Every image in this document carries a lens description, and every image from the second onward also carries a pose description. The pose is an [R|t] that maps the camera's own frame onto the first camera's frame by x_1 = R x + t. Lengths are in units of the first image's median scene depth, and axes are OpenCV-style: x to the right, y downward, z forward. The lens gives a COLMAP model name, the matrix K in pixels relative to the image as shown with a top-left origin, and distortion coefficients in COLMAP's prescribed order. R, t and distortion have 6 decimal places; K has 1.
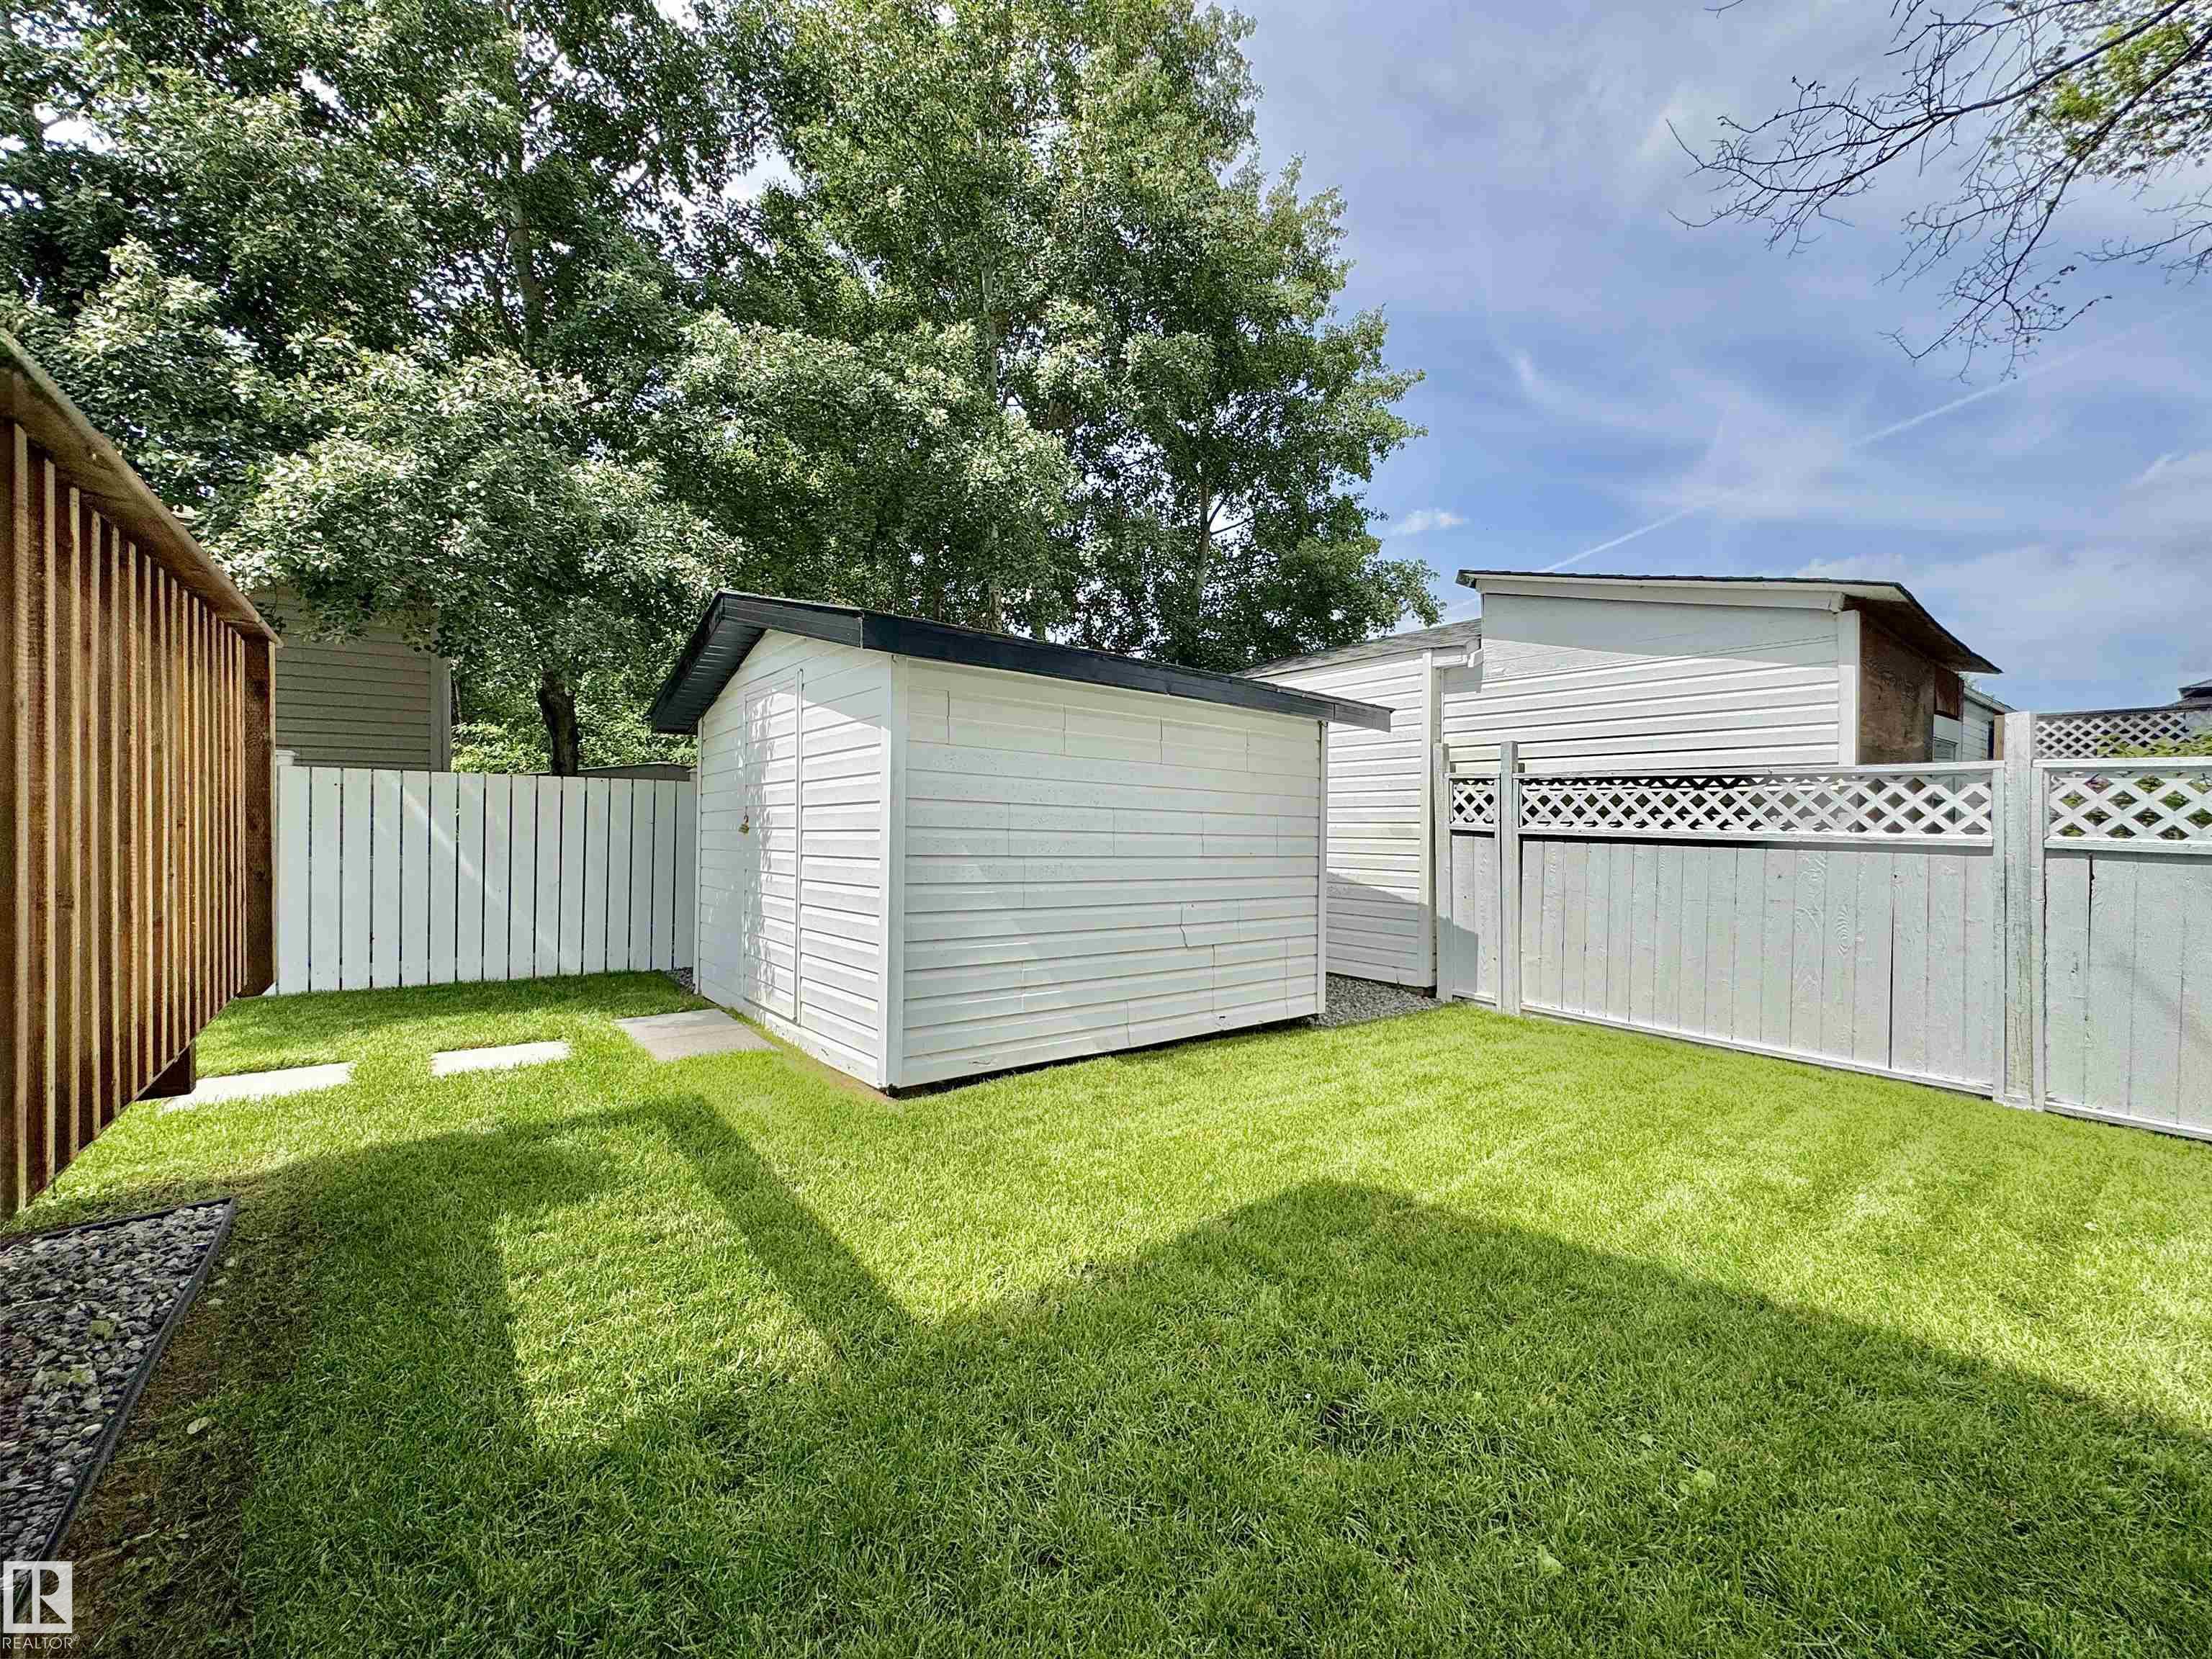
lens RADIAL K [[888.8, 0, 1081.5], [0, 888.8, 833.0], [0, 0, 1]] dist [0.016752, -0.000012]
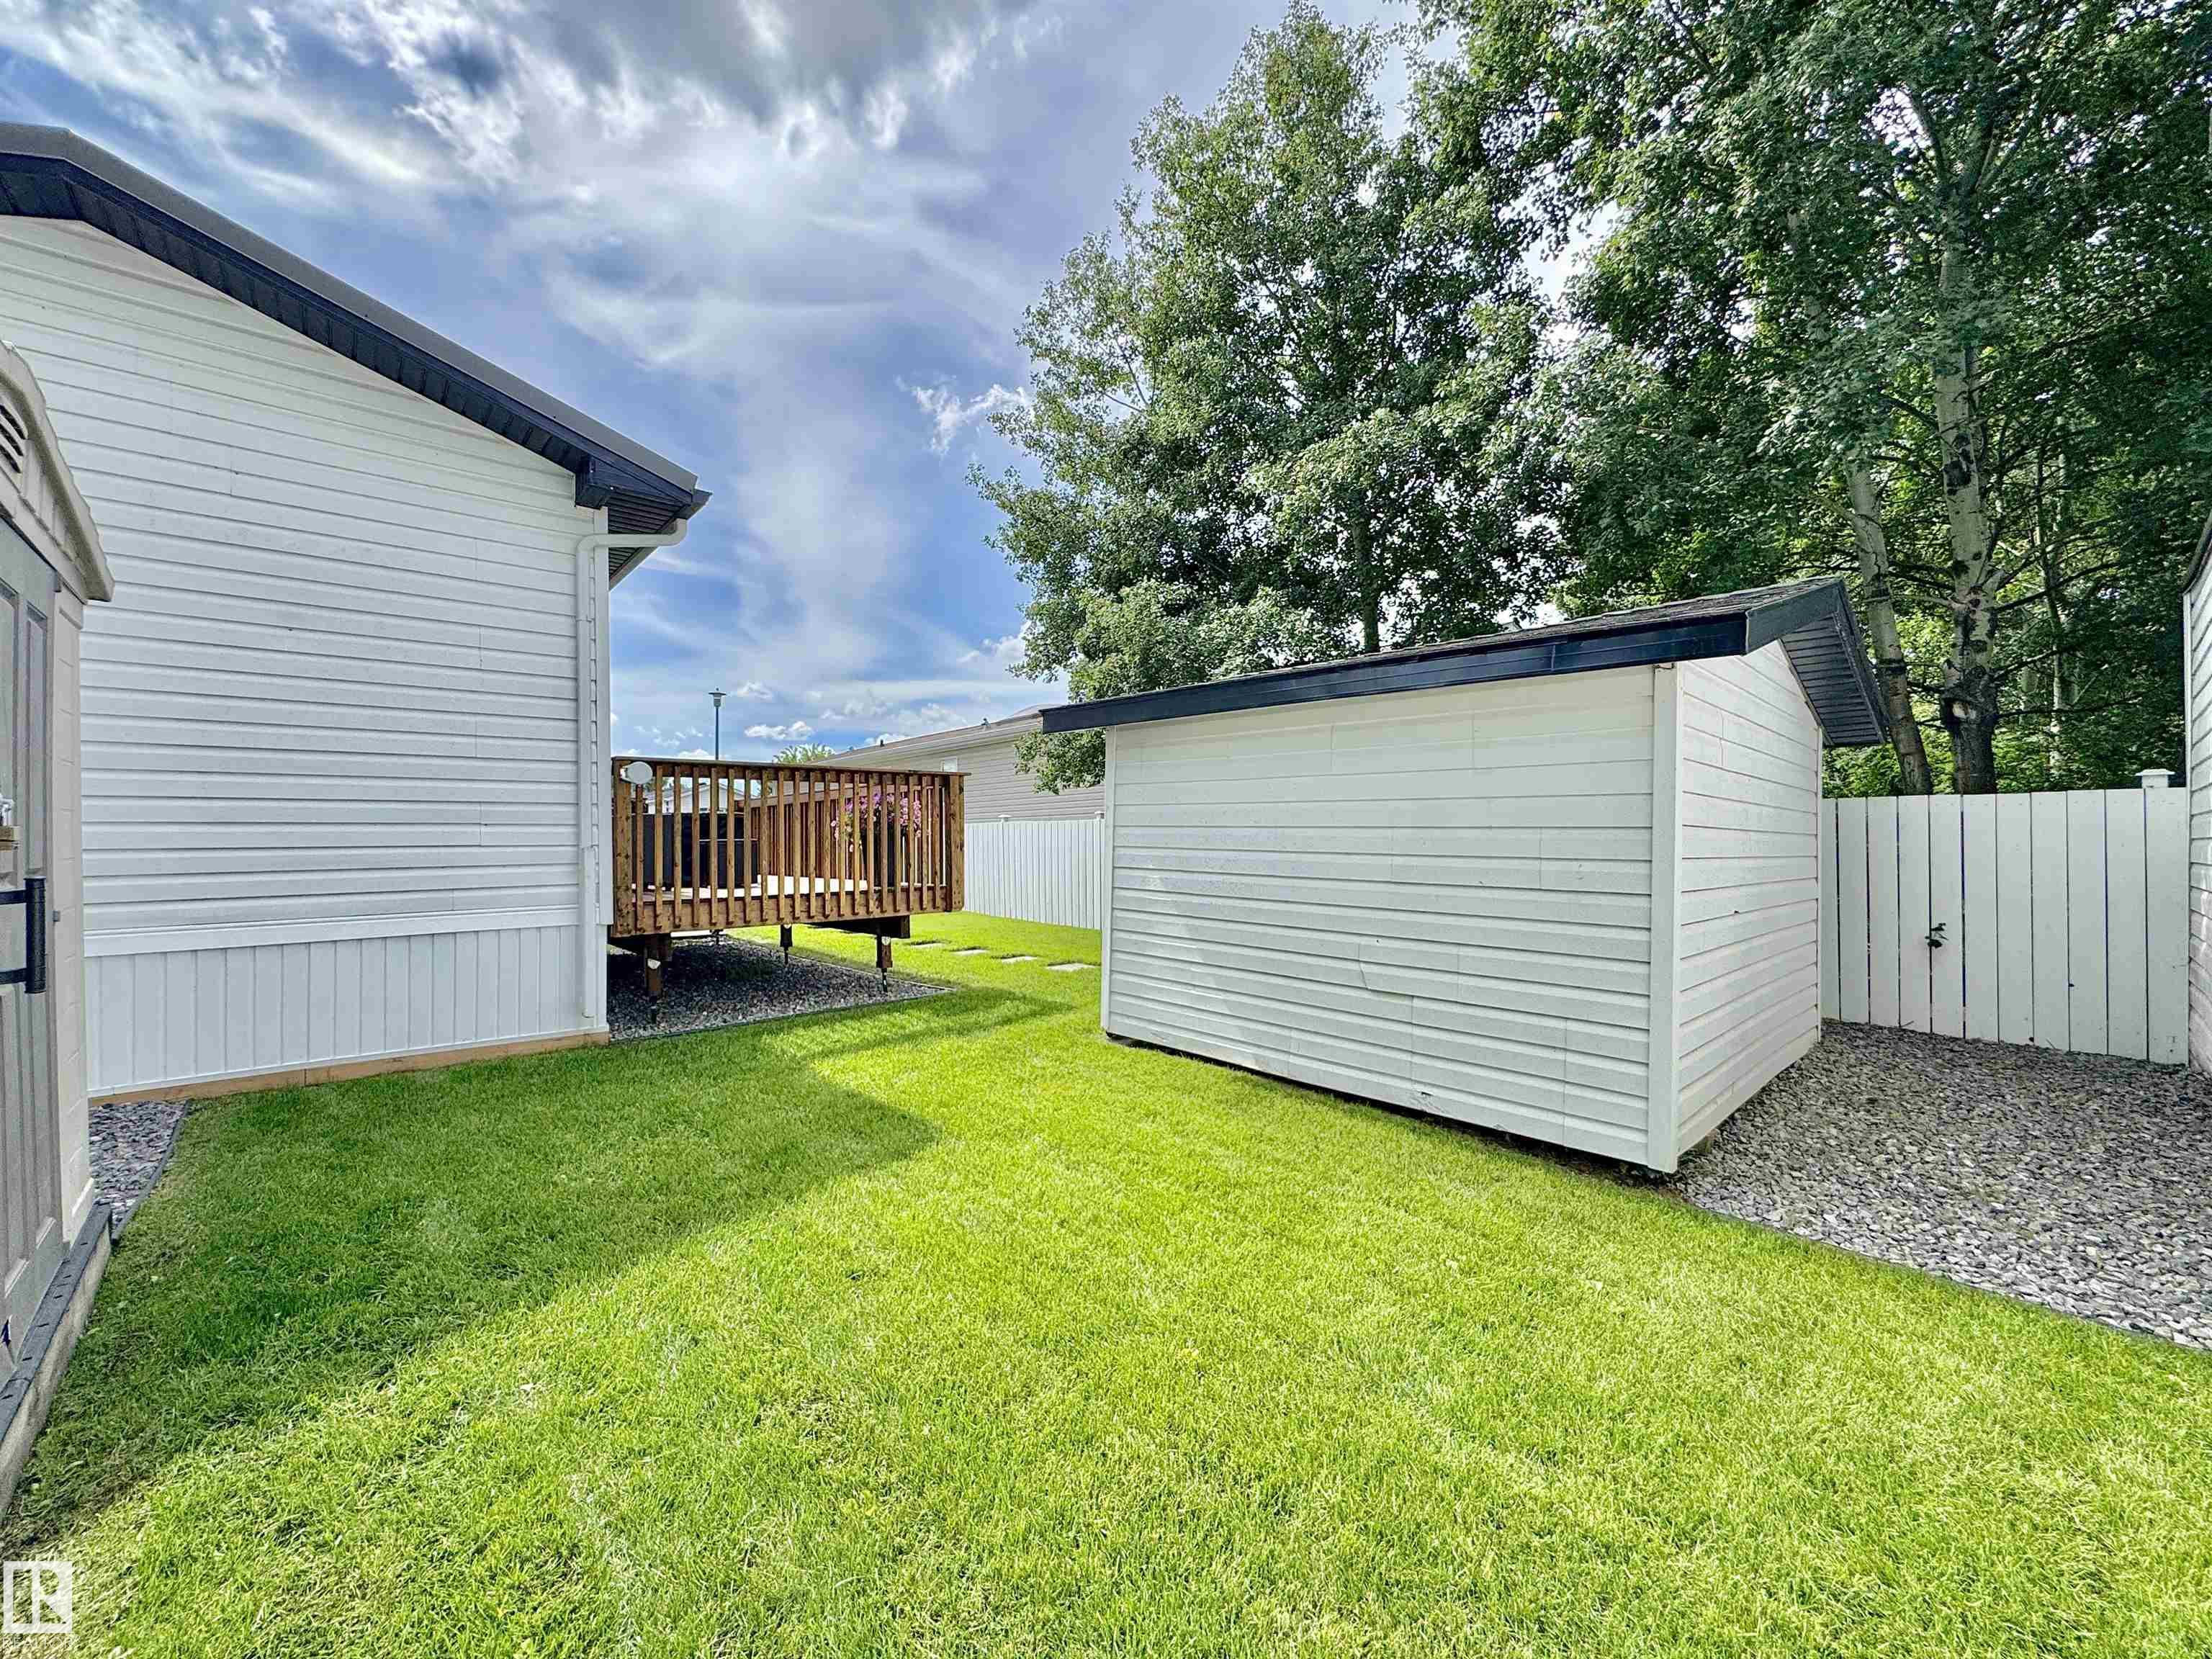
lens RADIAL K [[889.3, 0, 1106.0], [0, 889.3, 829.5], [0, 0, 1]] dist [-0.004042, -0.000349]
pose [[0.092336, -0.026017, -0.995388, 1.012561], [-0.011271, 0.999567, -0.027172, 0.004371], [0.995664, 0.013728, 0.092003, 0.731359]]
